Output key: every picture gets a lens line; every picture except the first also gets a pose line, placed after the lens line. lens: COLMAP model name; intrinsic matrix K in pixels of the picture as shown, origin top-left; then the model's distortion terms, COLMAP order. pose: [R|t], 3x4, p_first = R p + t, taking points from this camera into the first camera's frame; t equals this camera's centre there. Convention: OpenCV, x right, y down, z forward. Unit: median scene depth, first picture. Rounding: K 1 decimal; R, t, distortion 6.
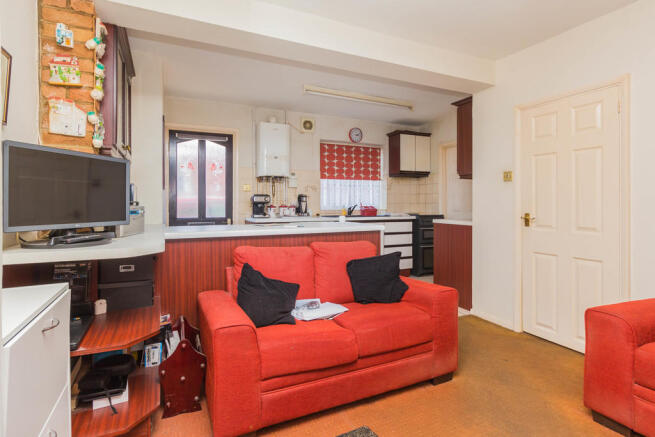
lens RADIAL K [[328.6, 0, 327.5], [0, 328.6, 218.5], [0, 0, 1]] dist [0.001527, 0.000244]
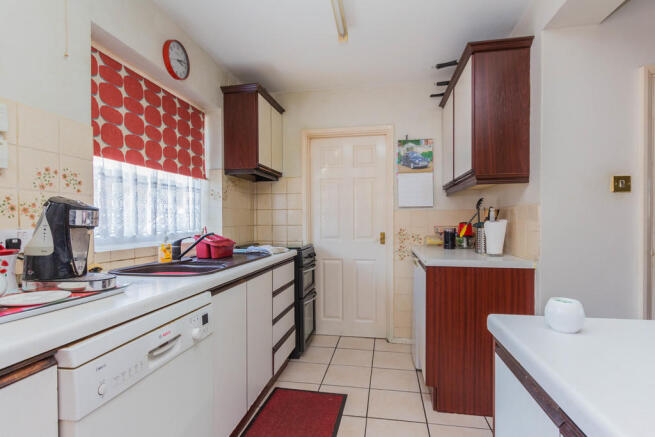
lens RADIAL K [[328.6, 0, 327.5], [0, 328.6, 218.5], [0, 0, 1]] dist [0.001527, 0.000244]
pose [[0.584131, 0.001686, 0.811658, -0.131305], [0.037740, 0.998860, -0.029236, -0.038922], [-0.810782, 0.047709, 0.583401, 0.601595]]
